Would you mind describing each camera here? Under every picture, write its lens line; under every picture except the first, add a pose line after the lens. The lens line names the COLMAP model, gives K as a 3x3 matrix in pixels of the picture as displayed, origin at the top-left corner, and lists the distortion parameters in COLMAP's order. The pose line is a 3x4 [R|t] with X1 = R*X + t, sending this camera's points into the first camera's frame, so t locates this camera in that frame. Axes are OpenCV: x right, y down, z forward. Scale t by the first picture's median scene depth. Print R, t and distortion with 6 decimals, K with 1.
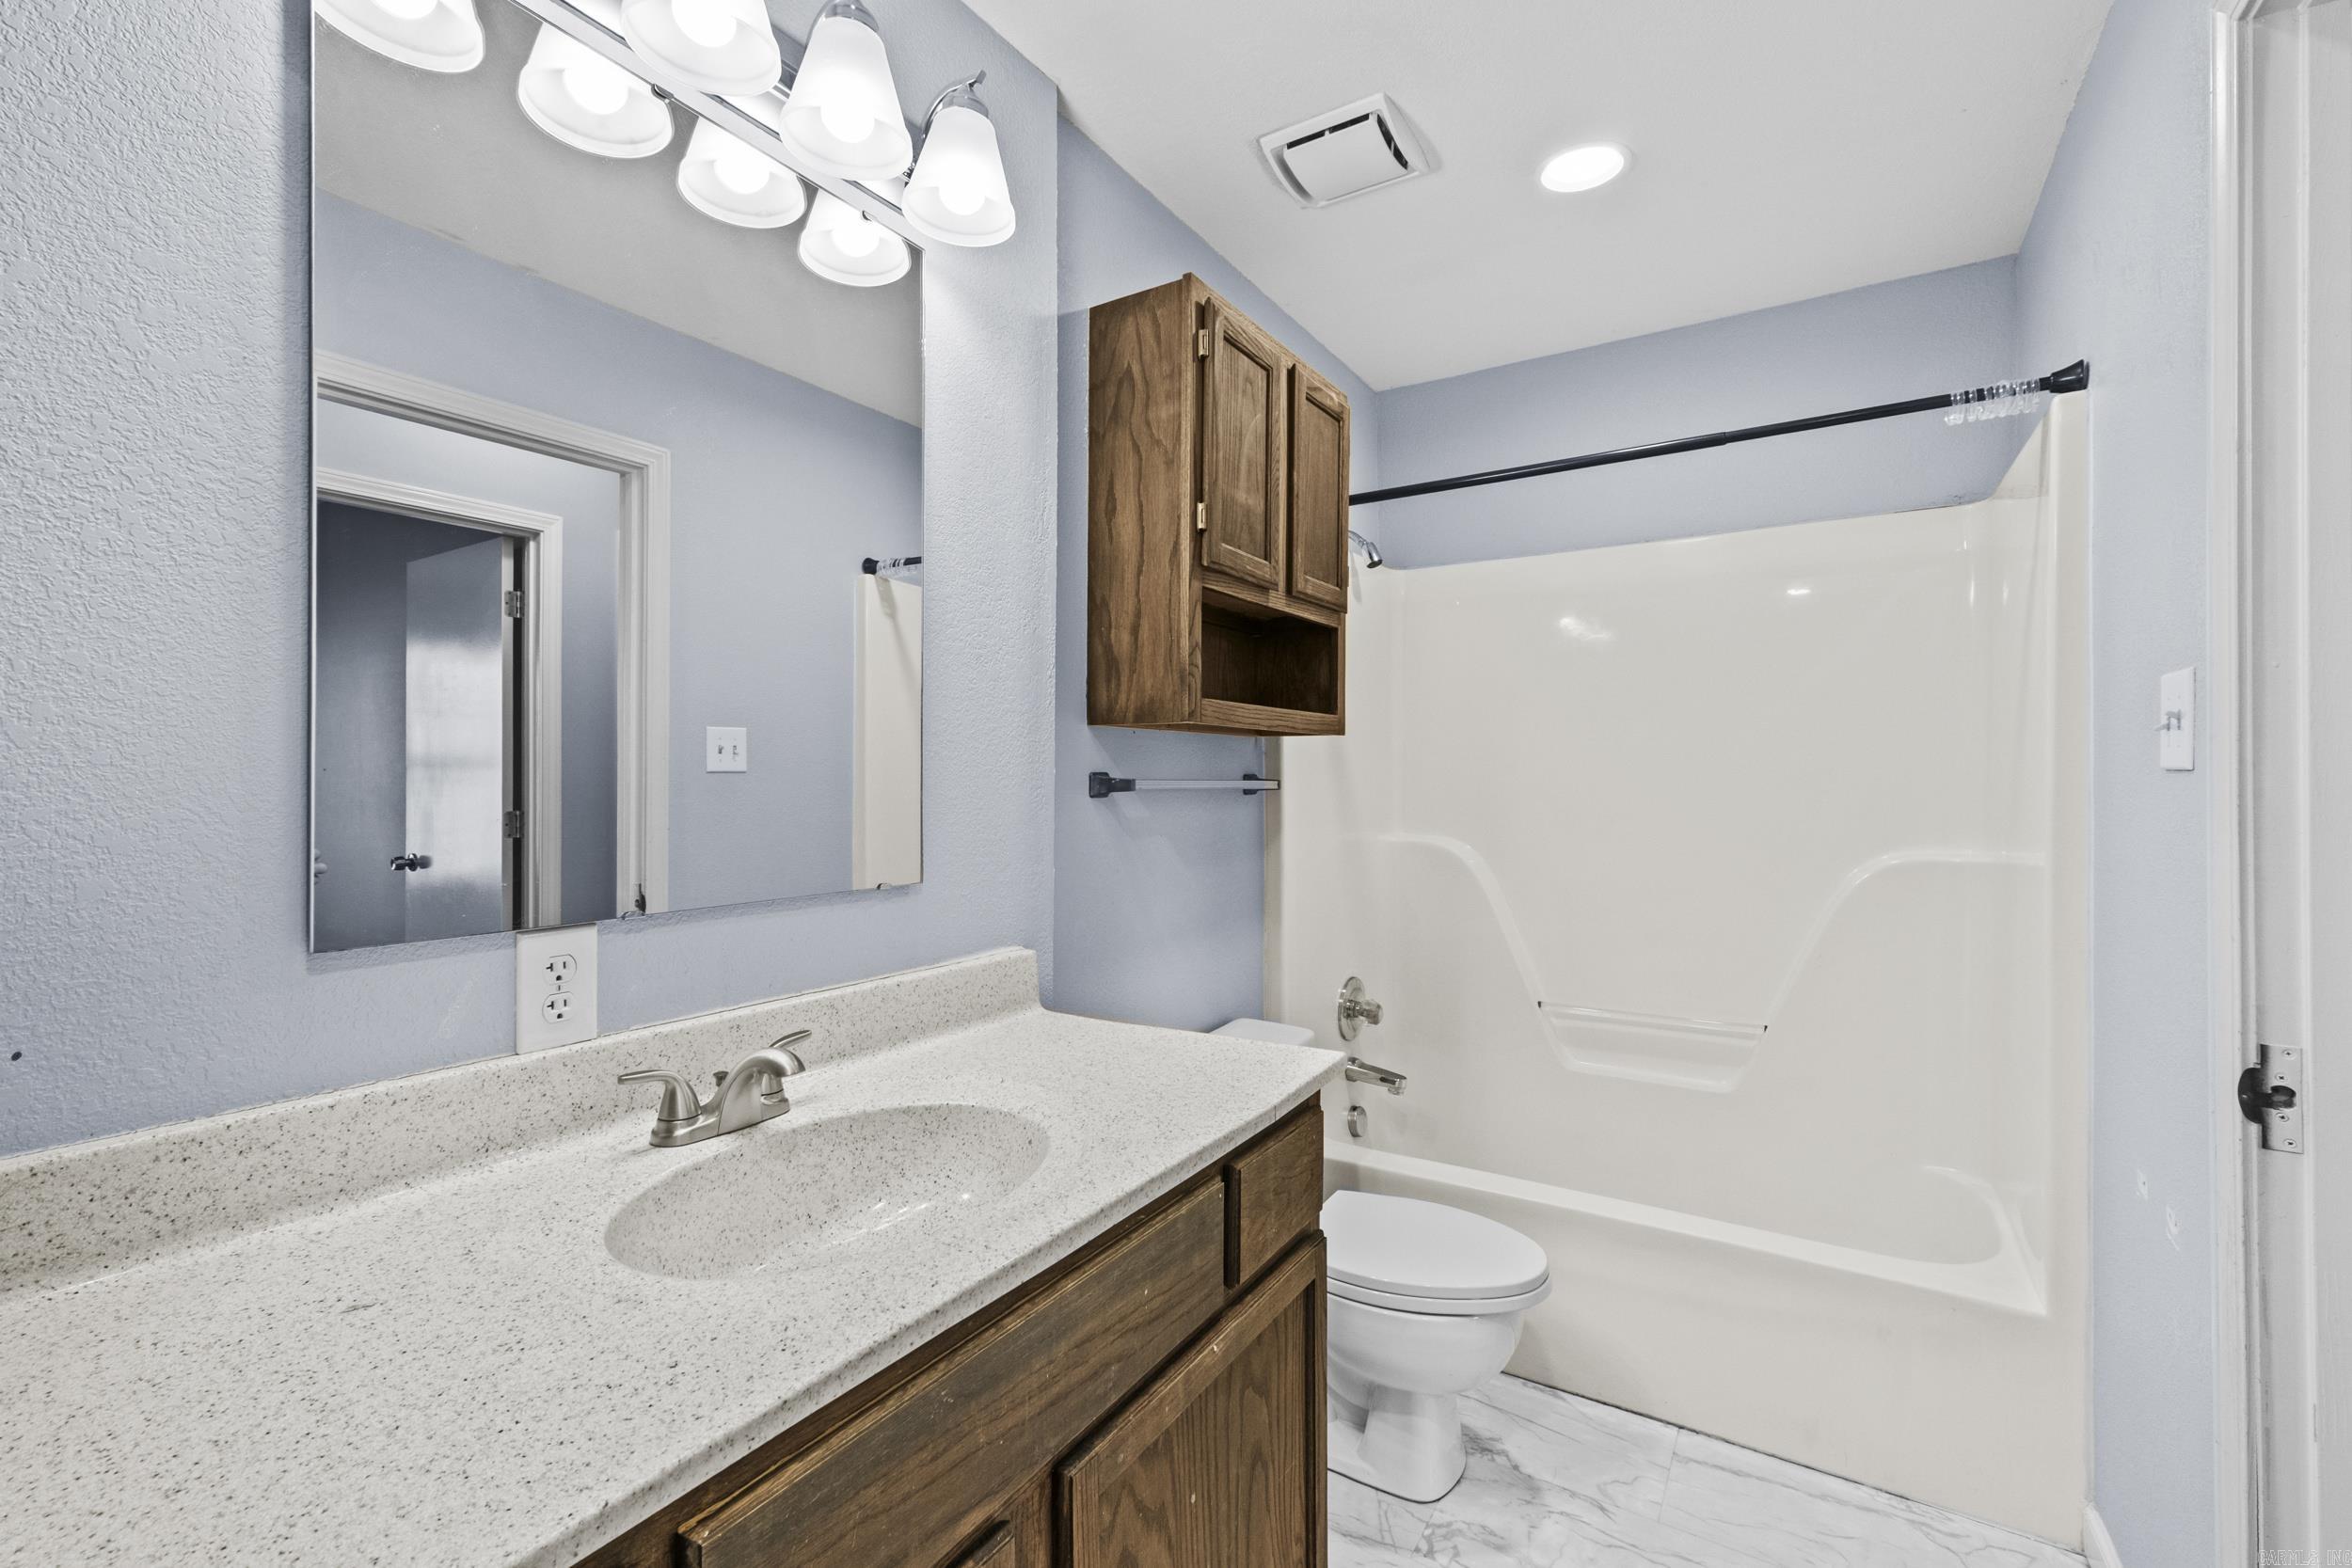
lens RADIAL K [[1049.0, 0, 1174.3], [0, 1049.0, 788.7], [0, 0, 1]] dist [0.007865, 0.000658]
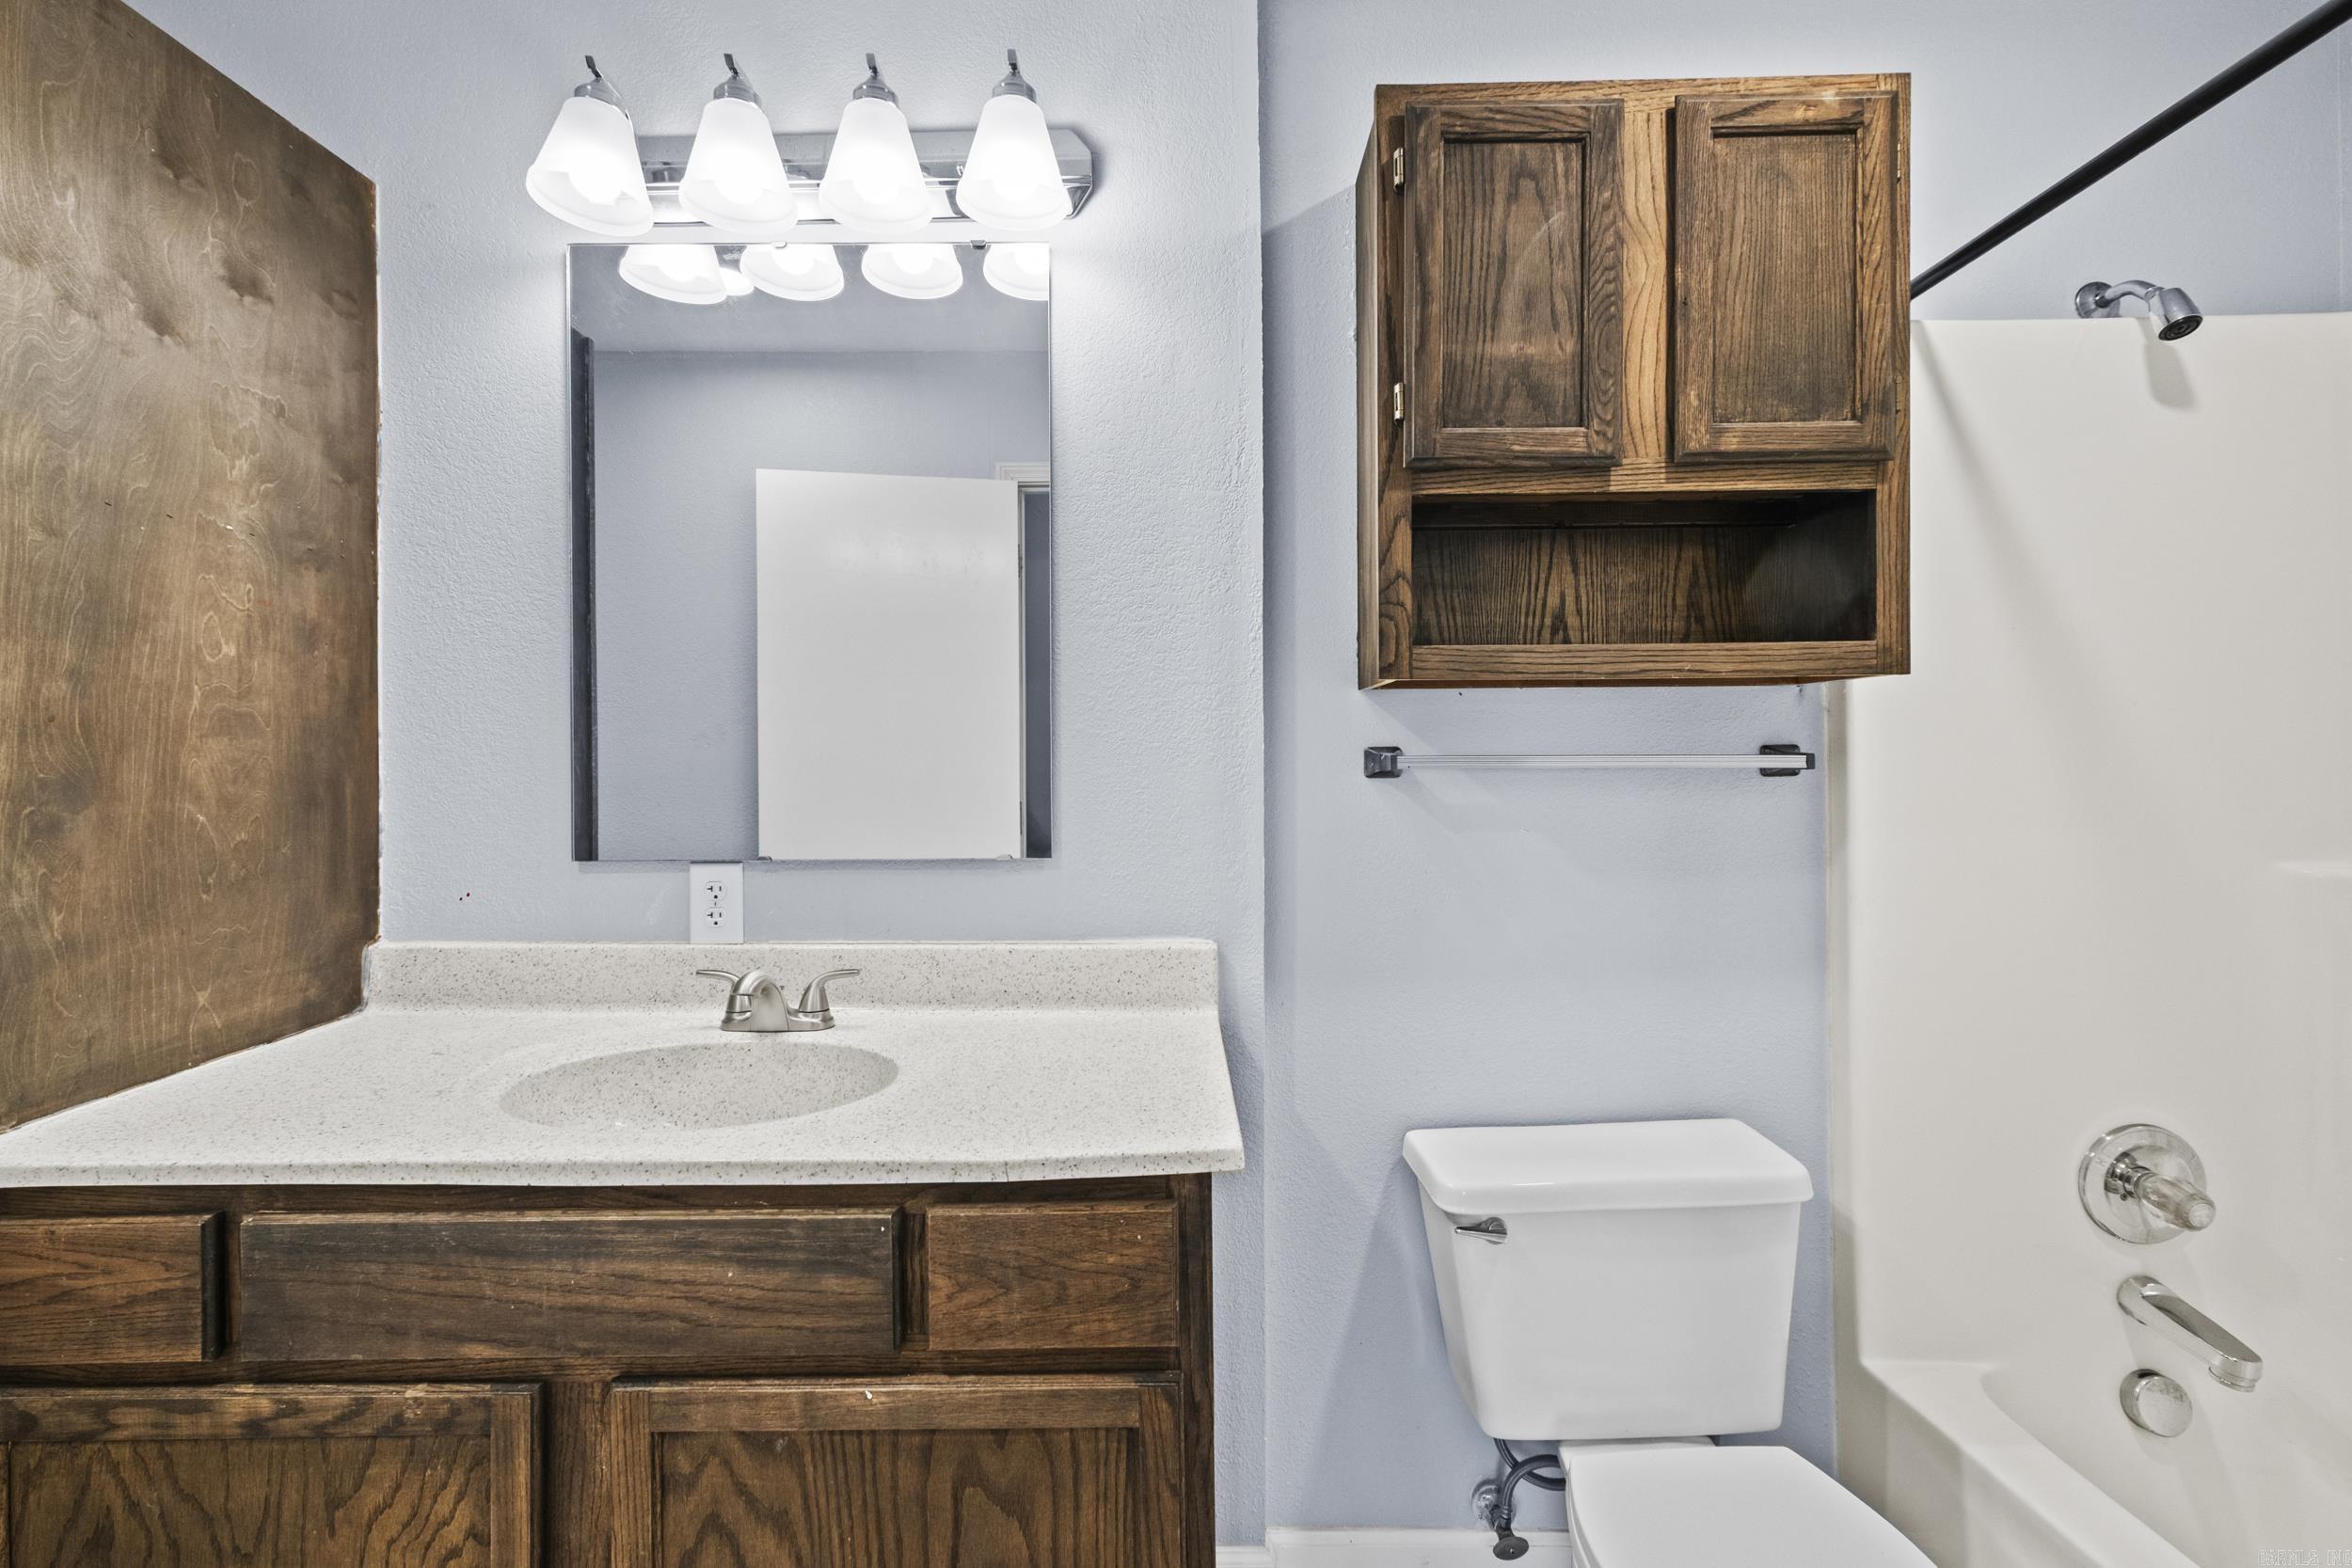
lens RADIAL K [[1049.0, 0, 1170.4], [0, 1049.0, 767.7], [0, 0, 1]] dist [0.007865, 0.000658]
pose [[0.509205, 0.004949, -0.860631, 0.926723], [-0.000536, 0.999985, 0.005434, -0.006488], [0.860645, -0.002306, 0.509200, 0.756489]]
